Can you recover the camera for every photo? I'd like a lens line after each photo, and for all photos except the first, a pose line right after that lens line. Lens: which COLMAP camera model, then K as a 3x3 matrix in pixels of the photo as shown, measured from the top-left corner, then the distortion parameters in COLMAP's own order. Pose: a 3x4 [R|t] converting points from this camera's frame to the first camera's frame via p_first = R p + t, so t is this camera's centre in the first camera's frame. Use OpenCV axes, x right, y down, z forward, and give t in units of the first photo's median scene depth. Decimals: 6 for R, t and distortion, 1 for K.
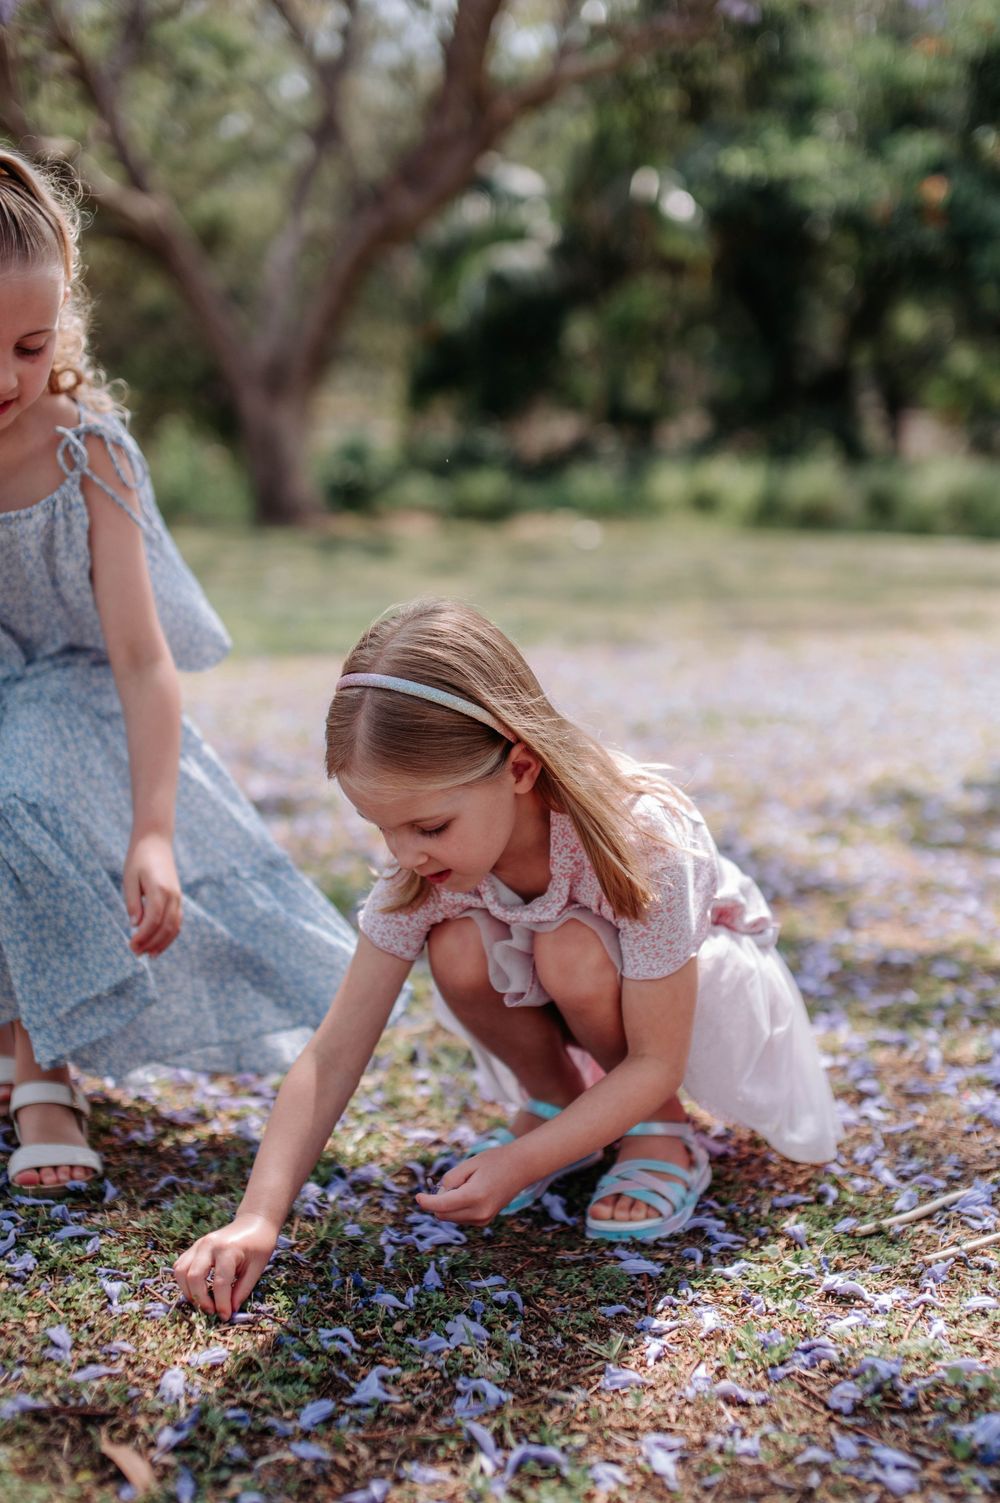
lens RADIAL K [[2094.9, 0, 499.8], [0, 2094.9, 752.1], [0, 0, 1]] dist [-0.081954, 0.000000]
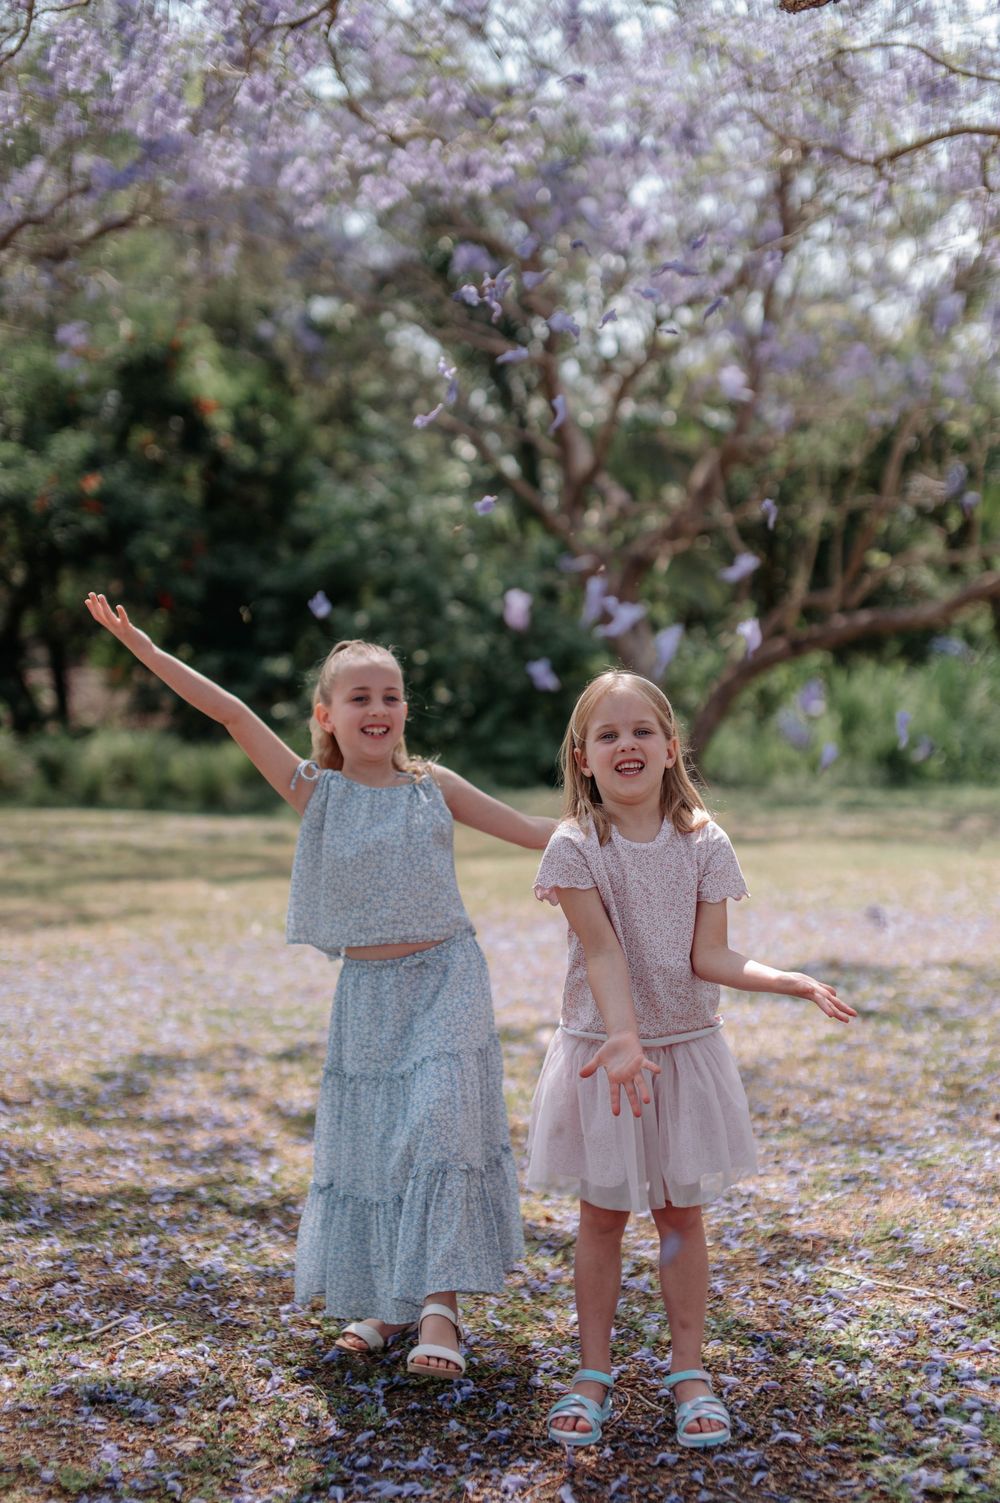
lens RADIAL K [[2094.9, 0, 499.4], [0, 2094.9, 752.2], [0, 0, 1]] dist [-0.081954, 0.000000]
pose [[0.924205, -0.022732, 0.381220, -0.157891], [0.063757, 0.993401, -0.095334, -0.094172], [-0.376537, 0.112414, 0.919556, -0.842366]]
